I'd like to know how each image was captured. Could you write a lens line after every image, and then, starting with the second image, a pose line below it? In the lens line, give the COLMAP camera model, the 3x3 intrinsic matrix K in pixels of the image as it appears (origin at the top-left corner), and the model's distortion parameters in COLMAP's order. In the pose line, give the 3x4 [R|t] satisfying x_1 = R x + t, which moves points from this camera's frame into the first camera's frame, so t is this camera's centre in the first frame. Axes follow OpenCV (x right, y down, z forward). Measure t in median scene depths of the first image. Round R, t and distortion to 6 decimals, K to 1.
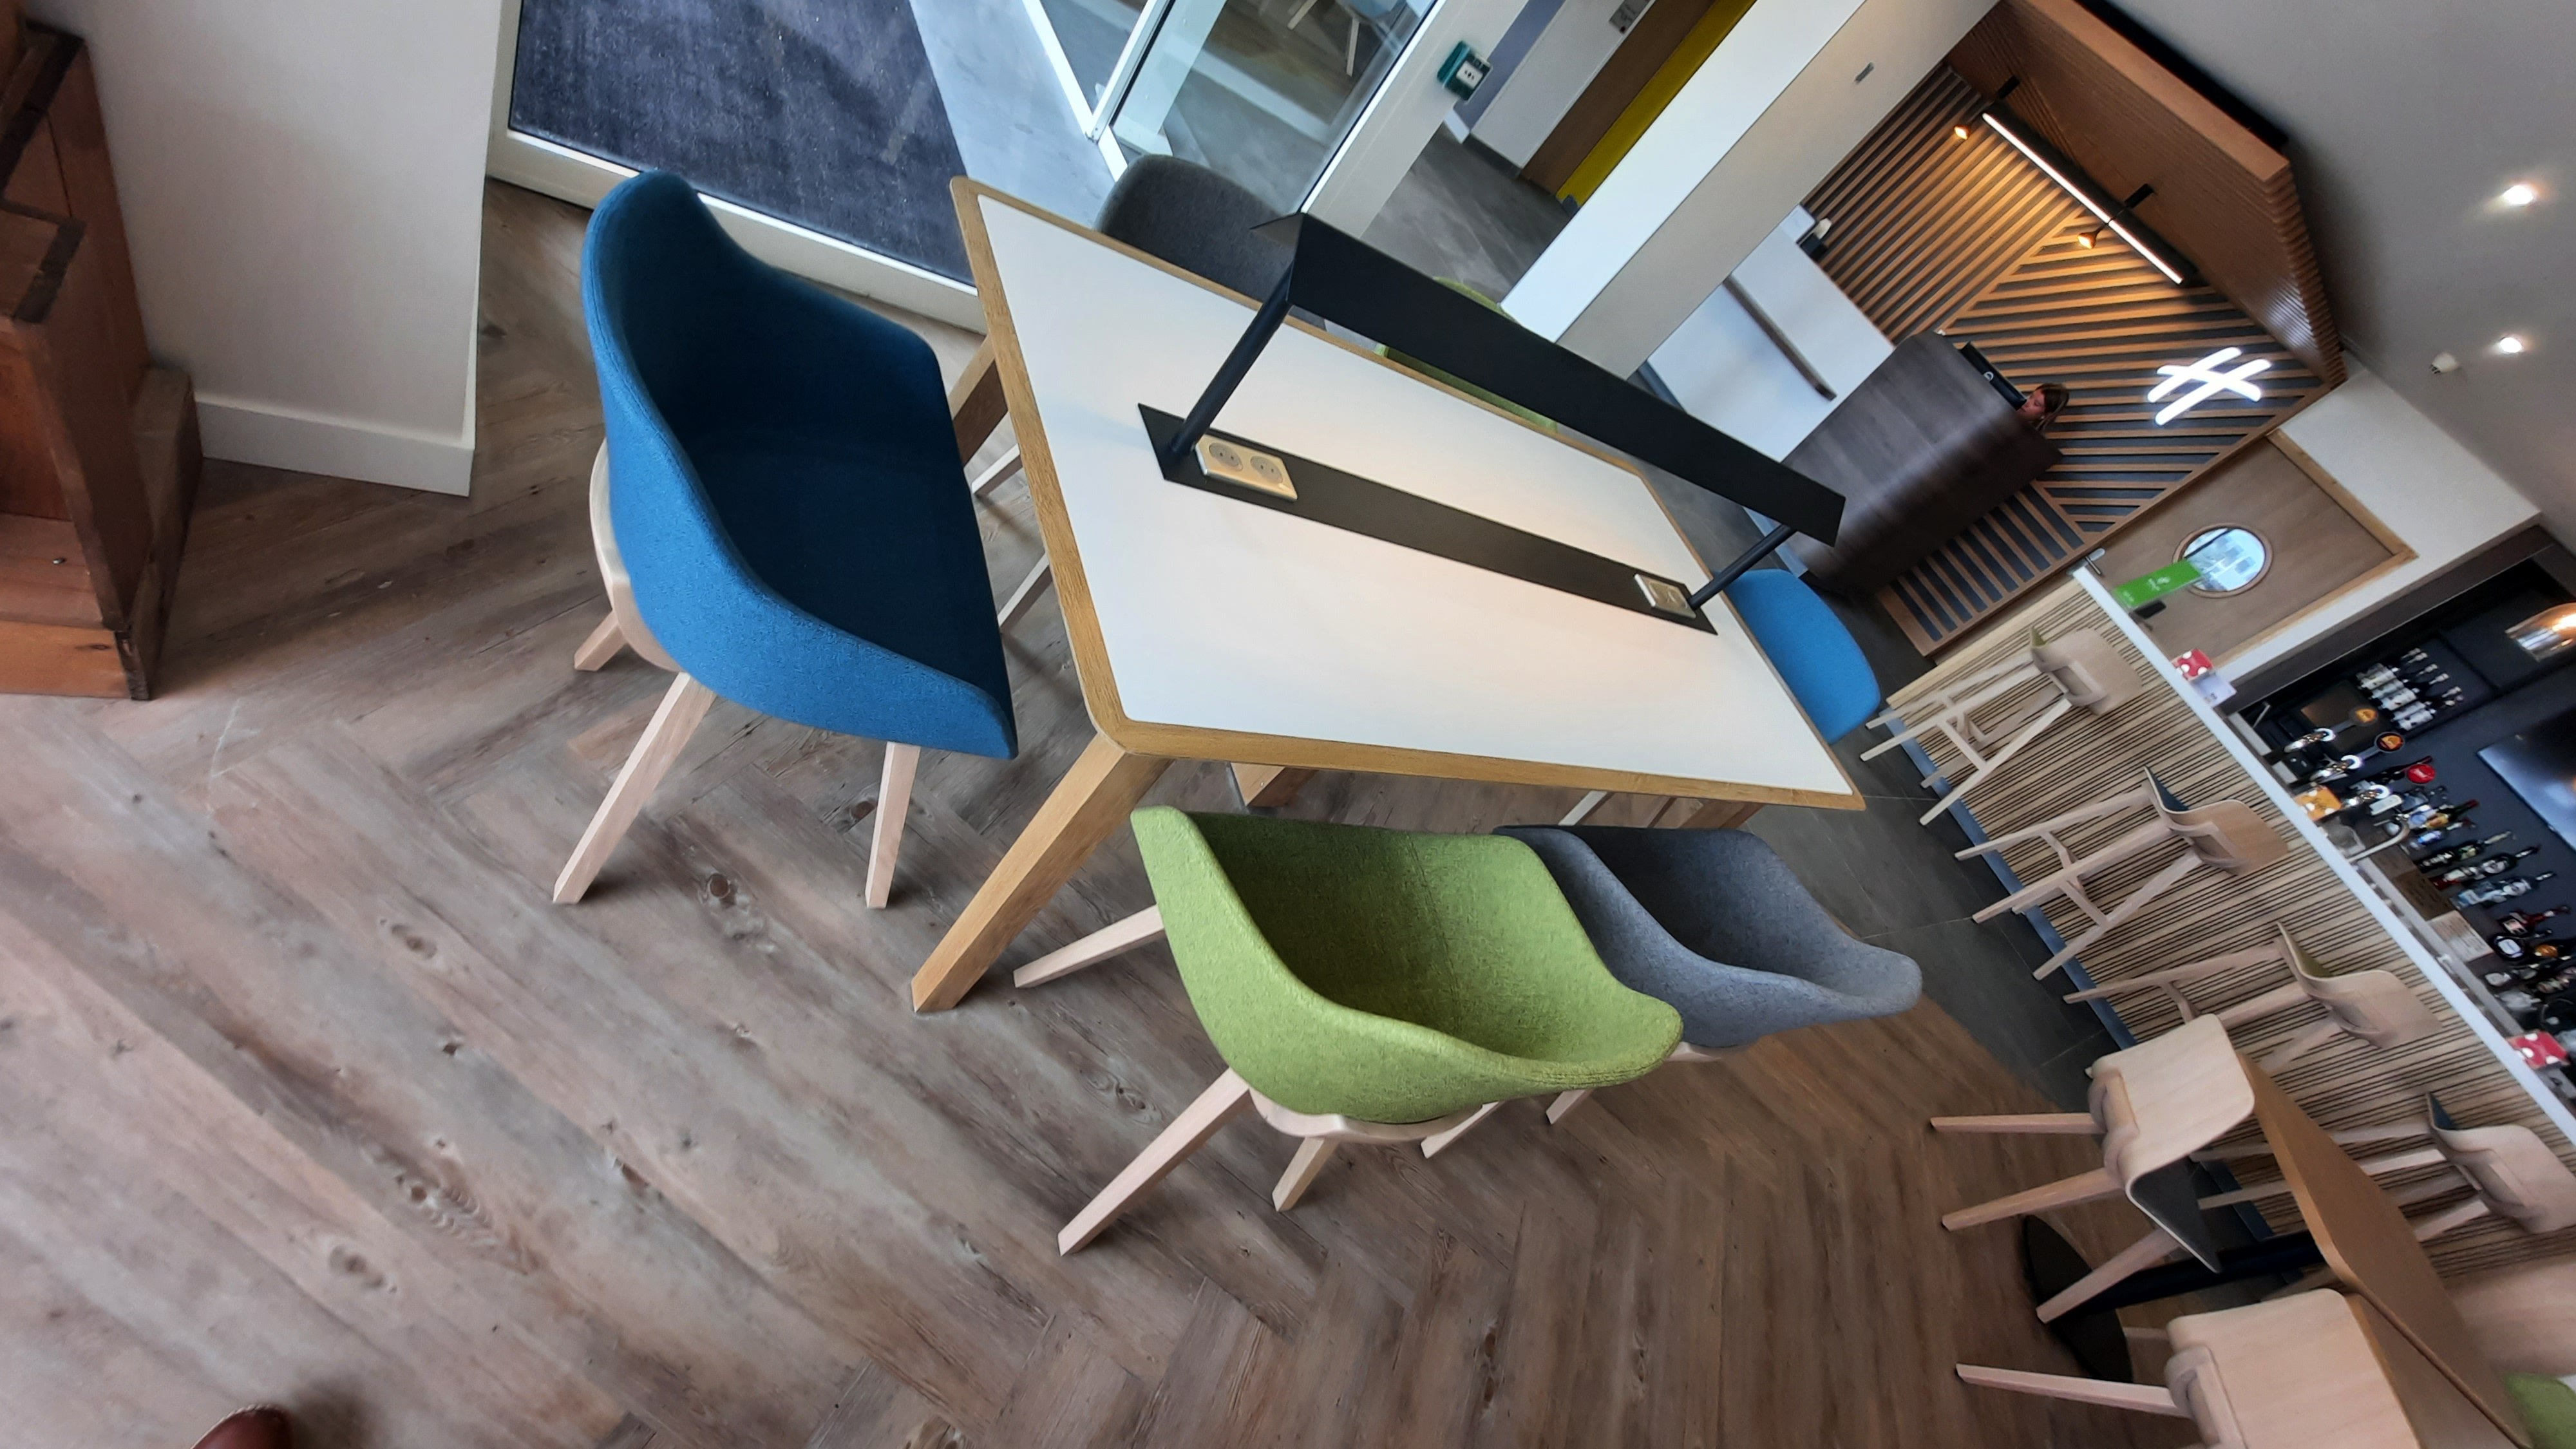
lens RADIAL K [[1032.9, 0, 1284.0], [0, 1032.9, 730.7], [0, 0, 1]] dist [-0.016537, -0.000039]
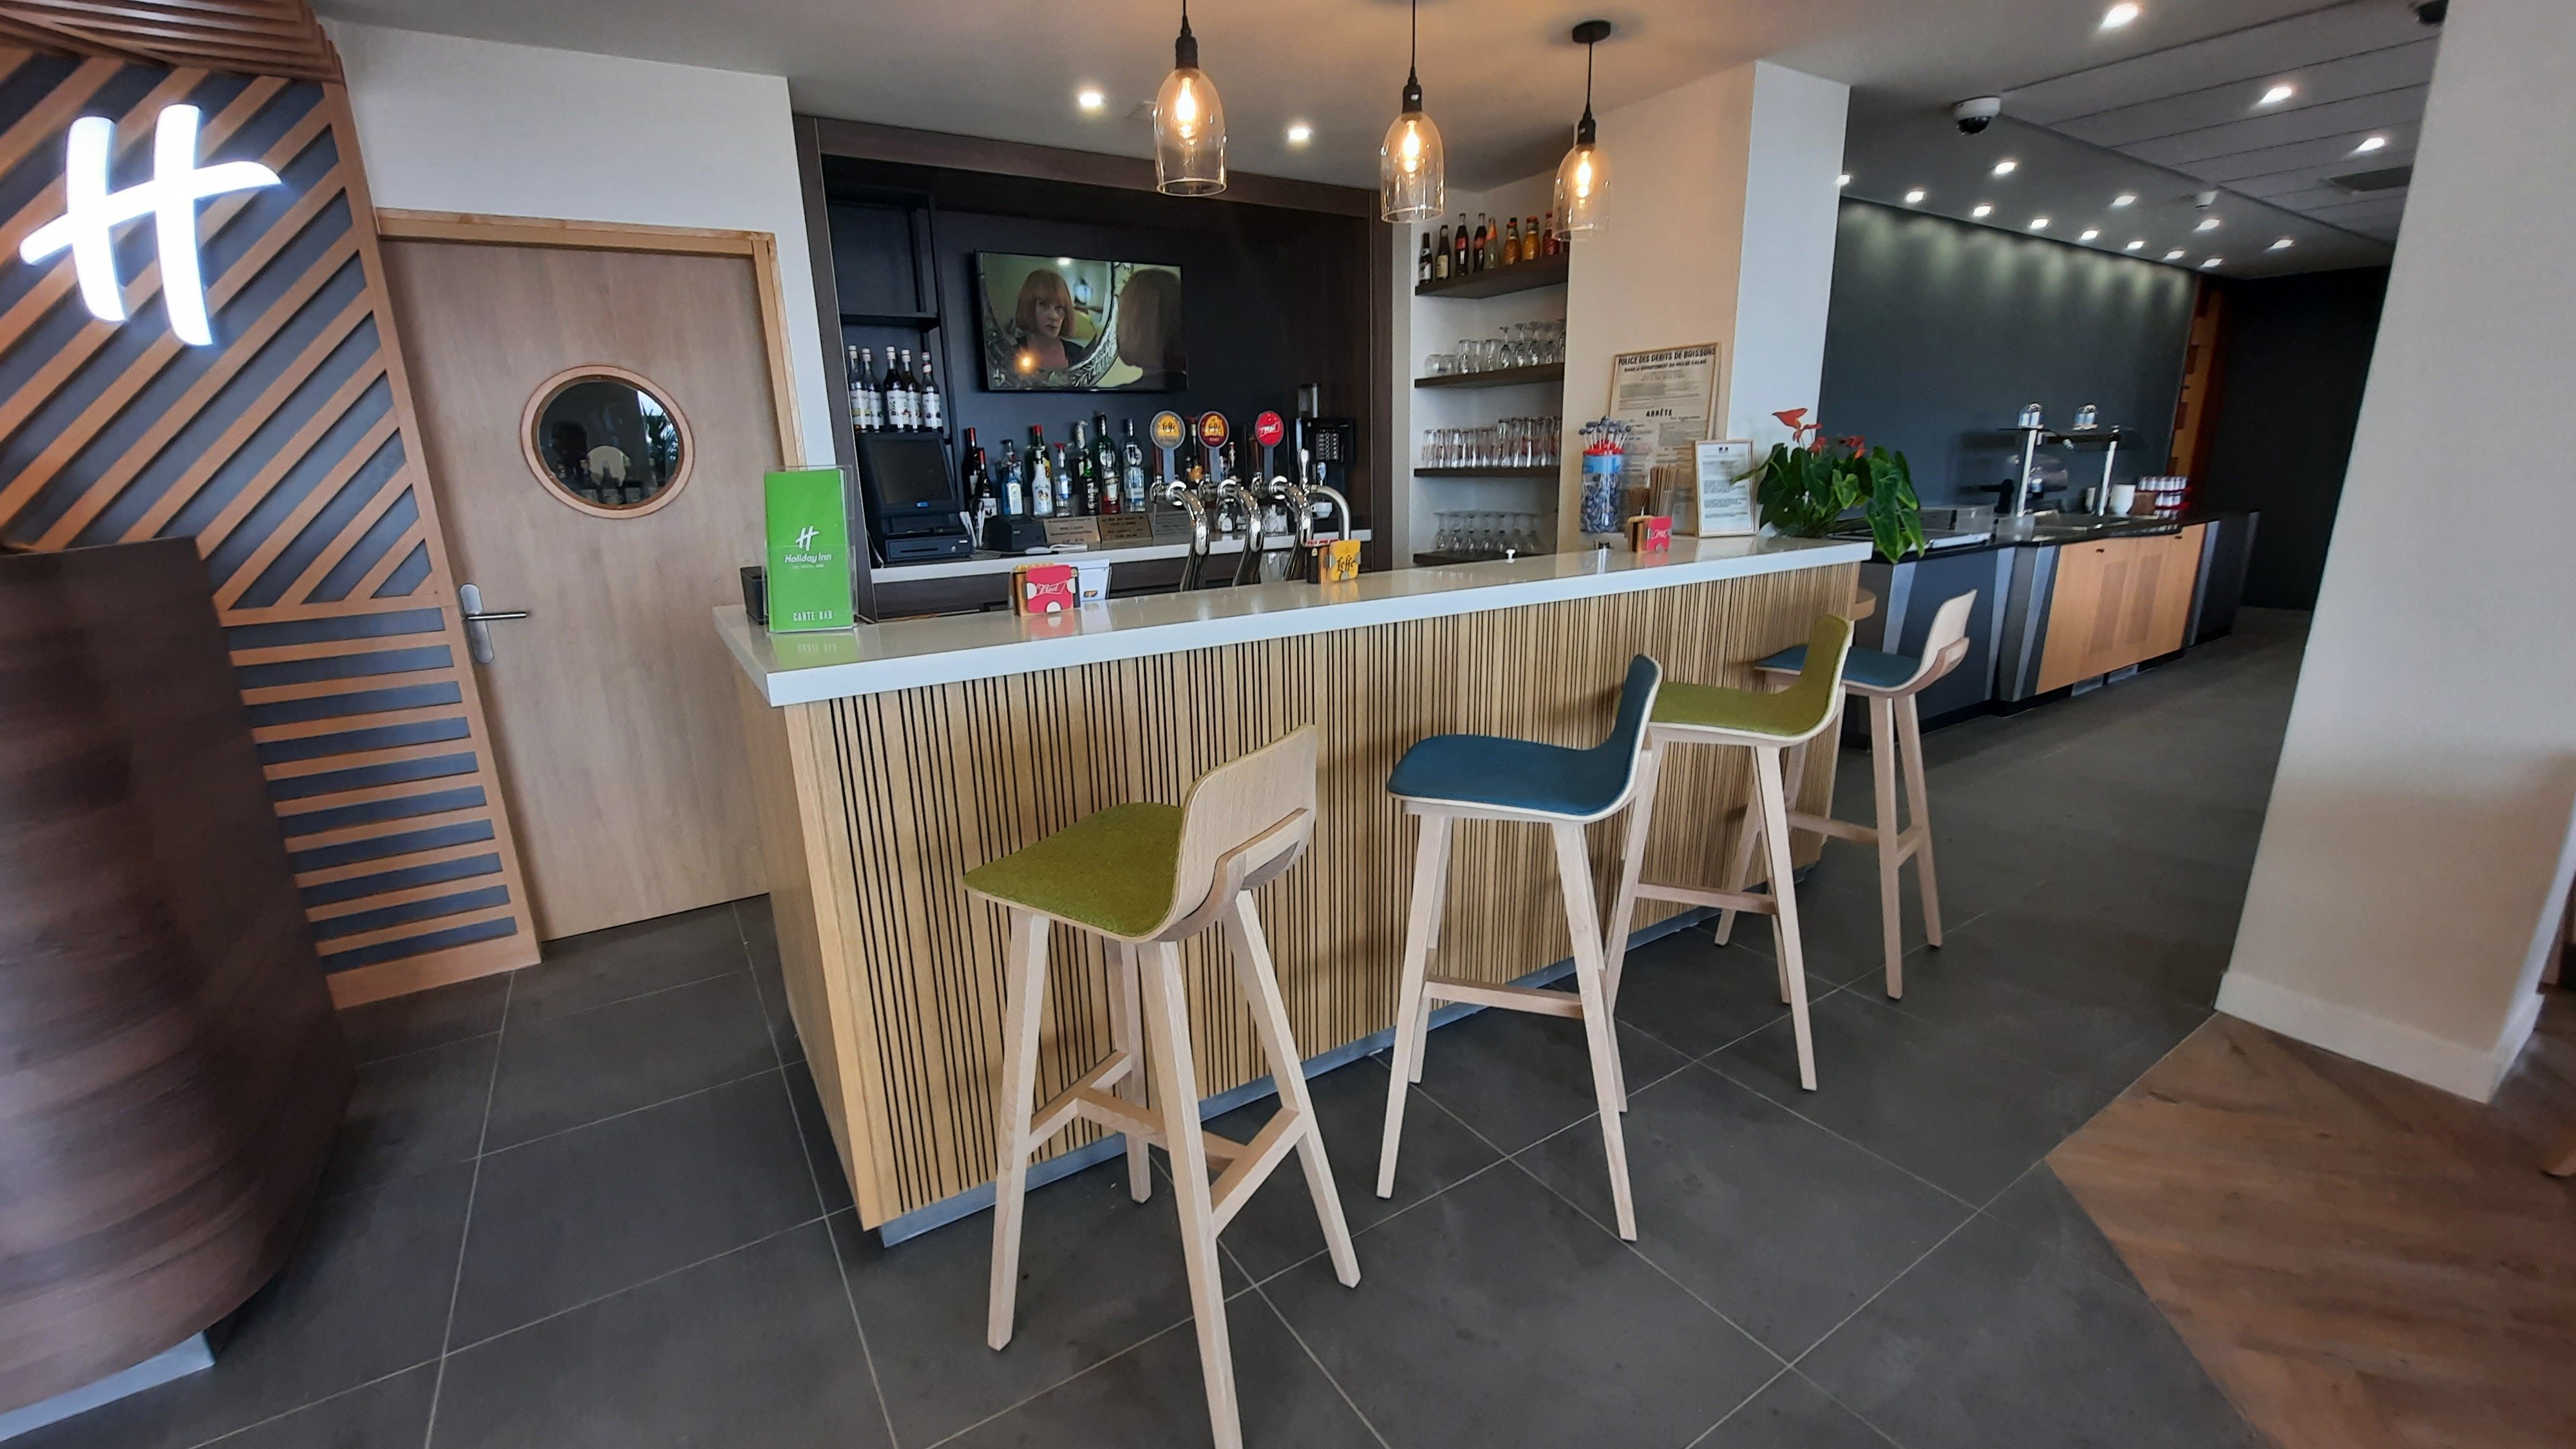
lens RADIAL K [[1032.9, 0, 1284.0], [0, 1032.9, 730.7], [0, 0, 1]] dist [-0.016537, -0.000039]
pose [[-0.140033, -0.748665, 0.647990, 0.428432], [0.682790, 0.400934, 0.610778, -0.195346], [-0.717069, 0.527971, 0.455037, 0.598007]]
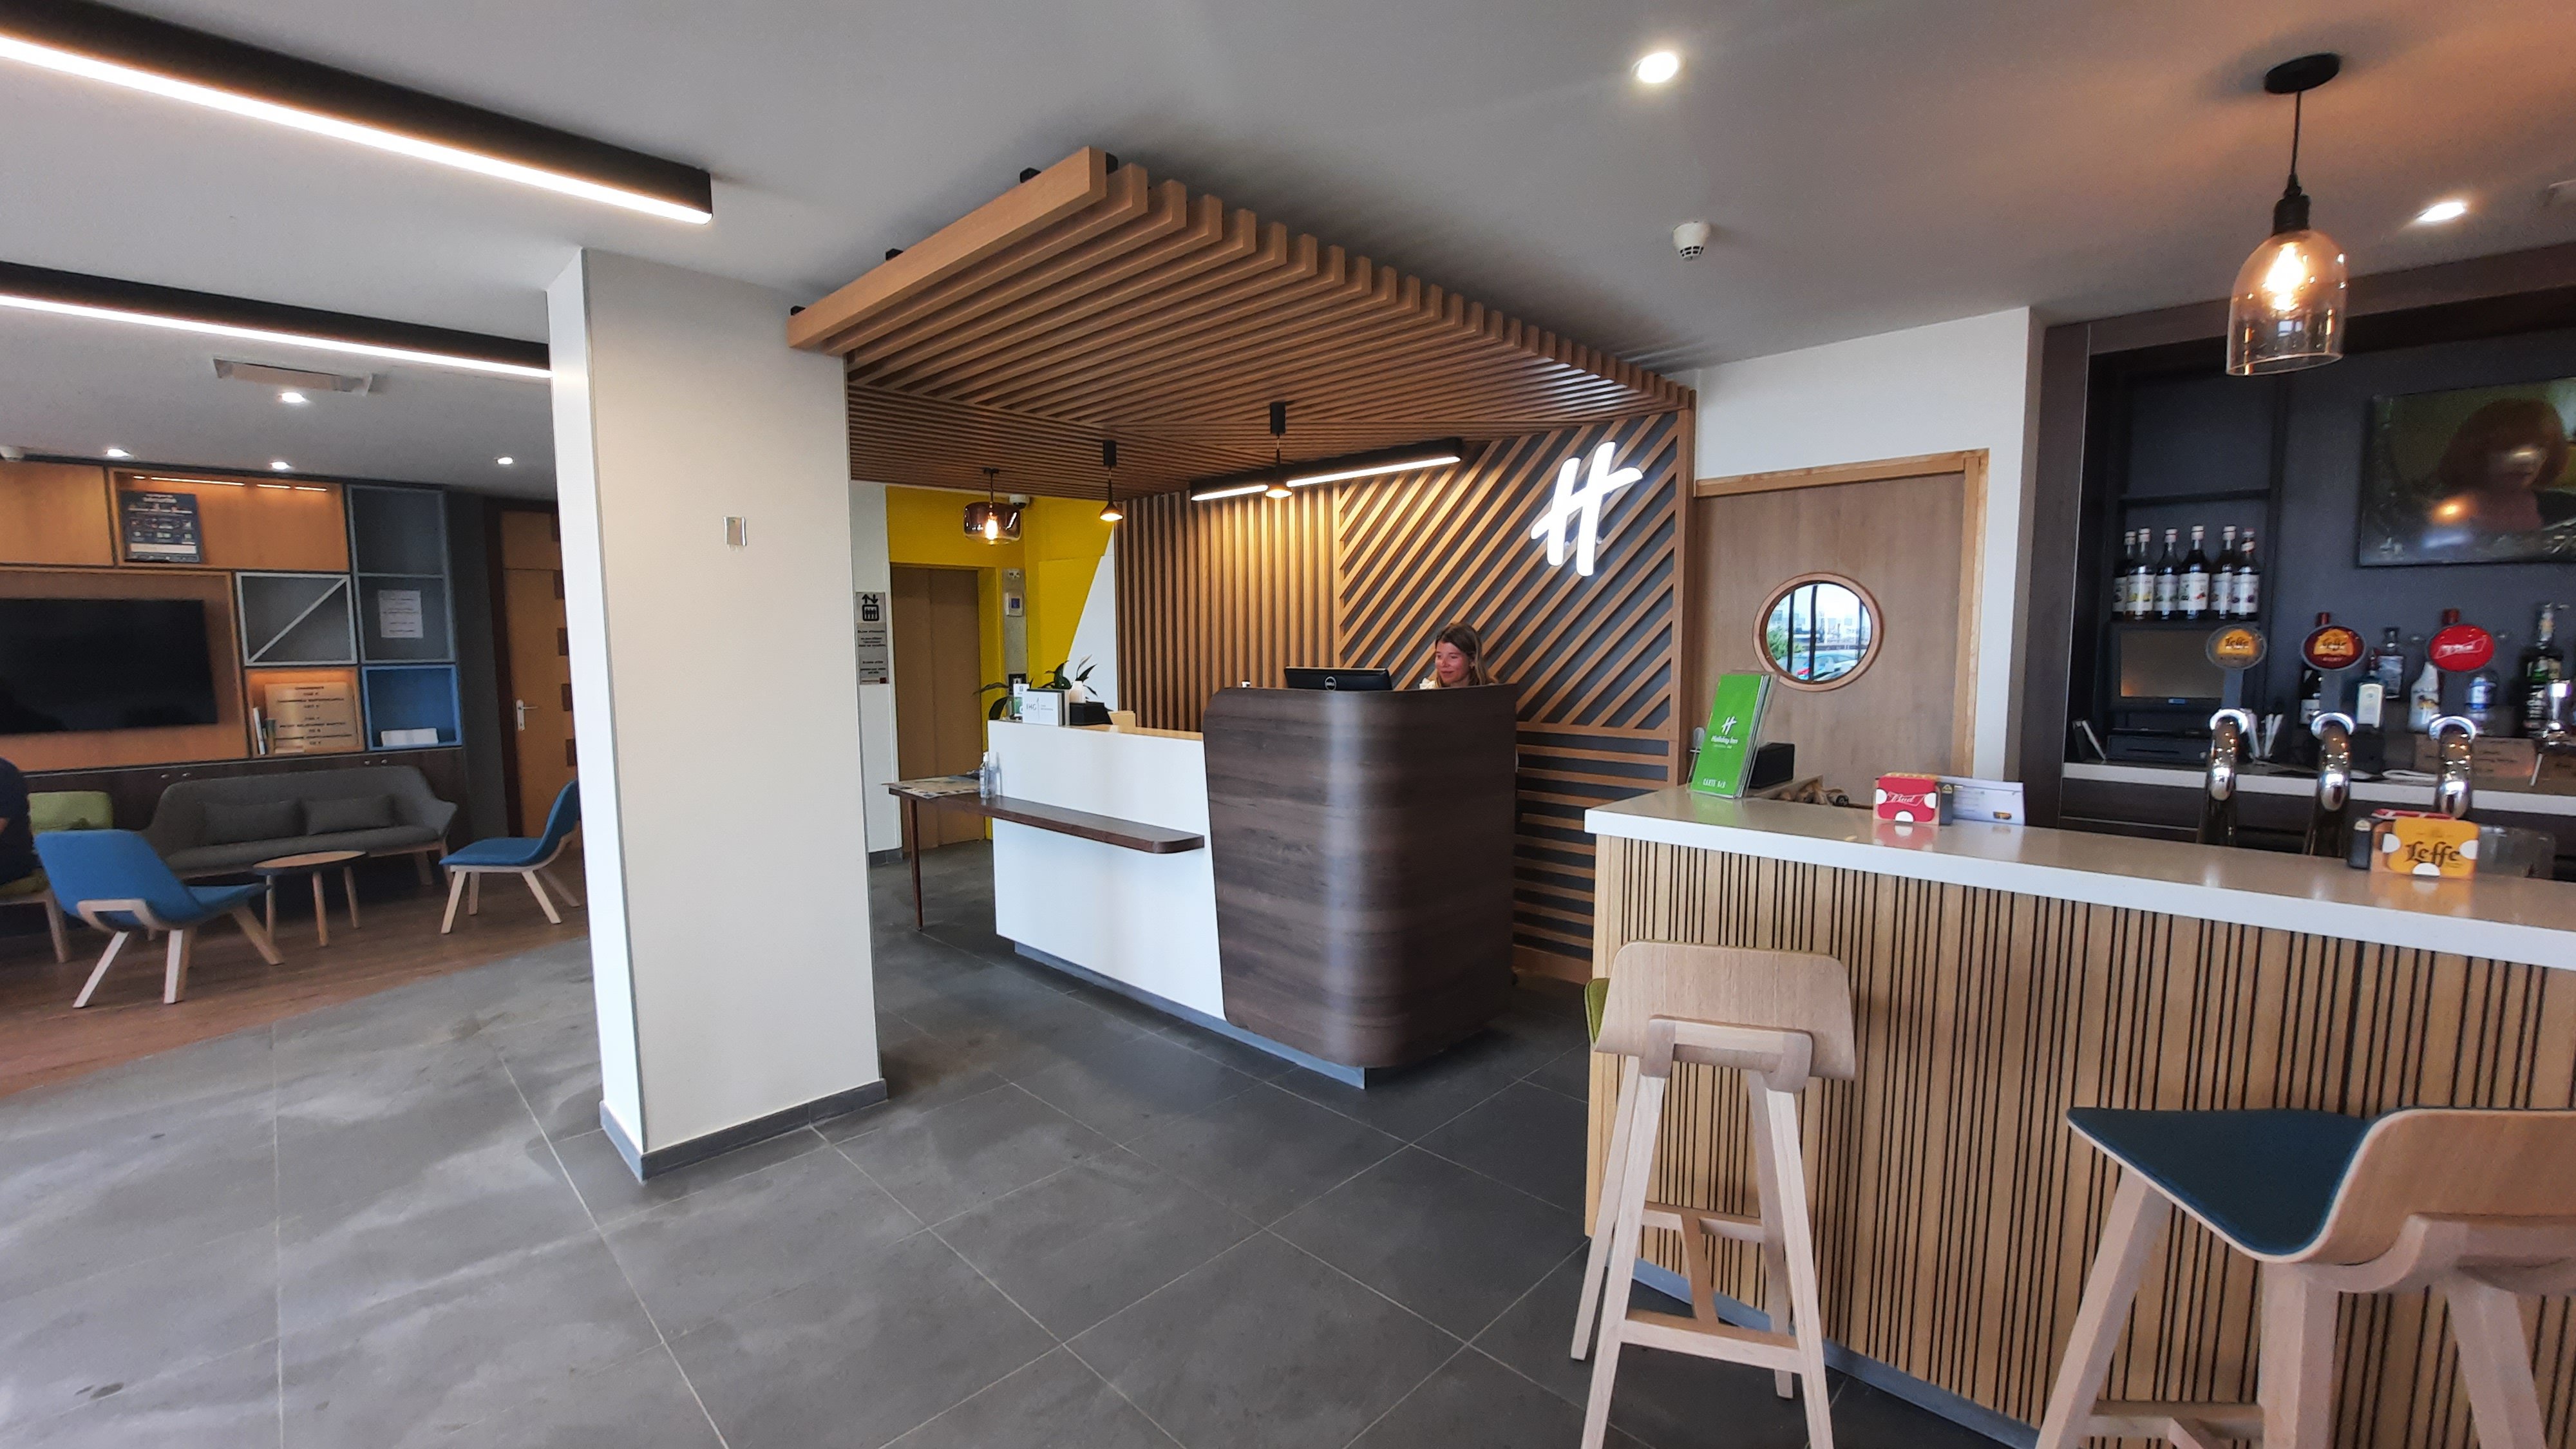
lens RADIAL K [[1030.8, 0, 1261.6], [0, 1030.8, 726.8], [0, 0, 1]] dist [-0.001227, -0.000205]
pose [[0.765861, -0.591623, 0.251873, 0.450191], [0.628672, 0.606702, -0.486502, -0.033420], [0.135014, 0.530939, 0.836586, 0.434215]]
